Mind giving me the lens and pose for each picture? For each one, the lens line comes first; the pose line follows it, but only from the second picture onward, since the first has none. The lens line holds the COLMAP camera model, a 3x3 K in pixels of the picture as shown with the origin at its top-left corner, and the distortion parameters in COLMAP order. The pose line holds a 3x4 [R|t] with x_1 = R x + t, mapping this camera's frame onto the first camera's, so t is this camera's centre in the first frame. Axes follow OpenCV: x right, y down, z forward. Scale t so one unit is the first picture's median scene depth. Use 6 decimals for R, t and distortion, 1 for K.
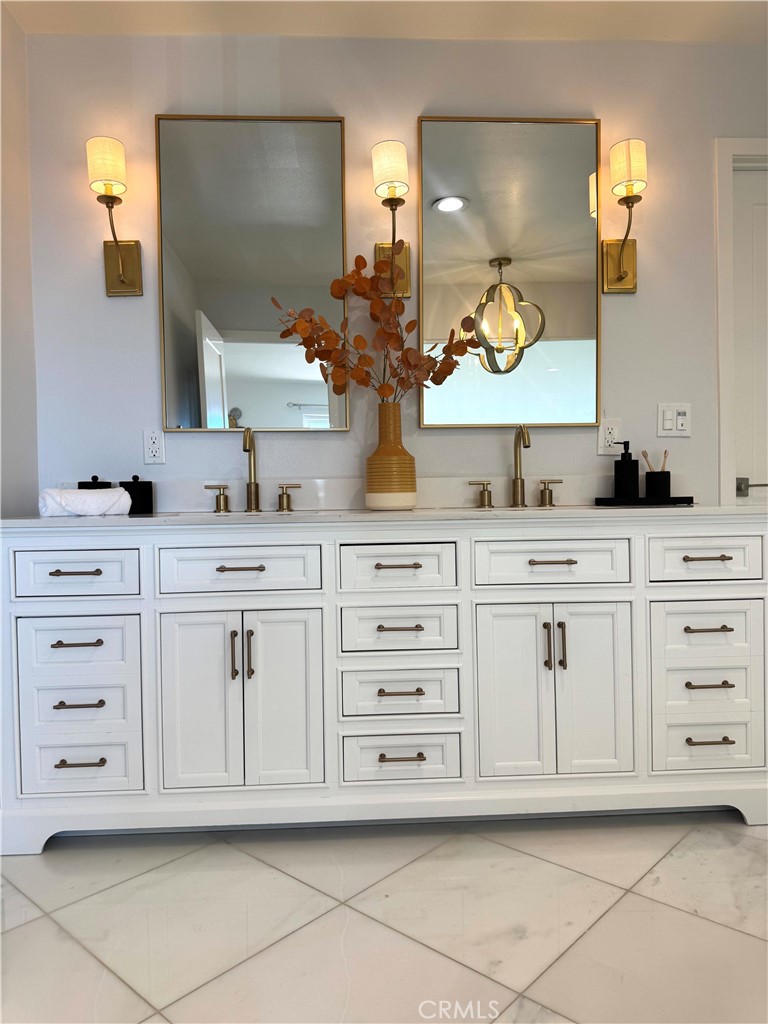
lens RADIAL K [[714.7, 0, 385.9], [0, 714.7, 513.4], [0, 0, 1]] dist [0.075836, -0.099647]
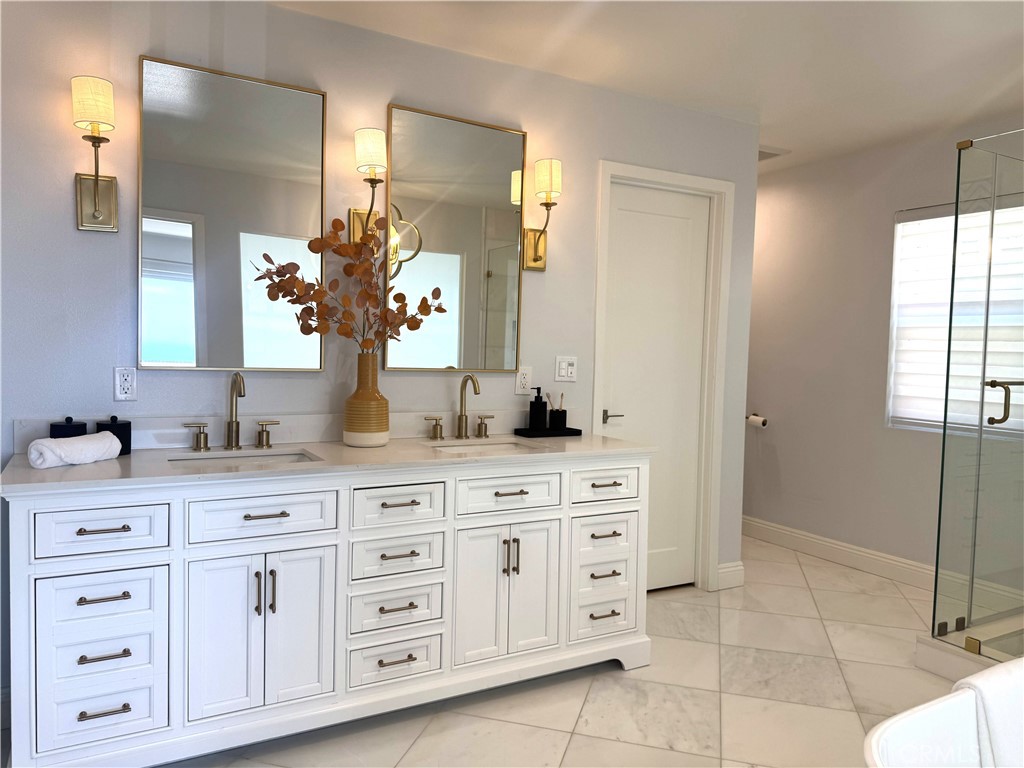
lens RADIAL K [[714.7, 0, 502.8], [0, 714.7, 384.5], [0, 0, 1]] dist [0.075836, -0.099647]
pose [[0.896501, 0.019663, 0.442606, -0.358902], [-0.031195, 0.999337, 0.018790, -0.153242], [-0.441943, -0.030653, 0.896519, -0.157088]]
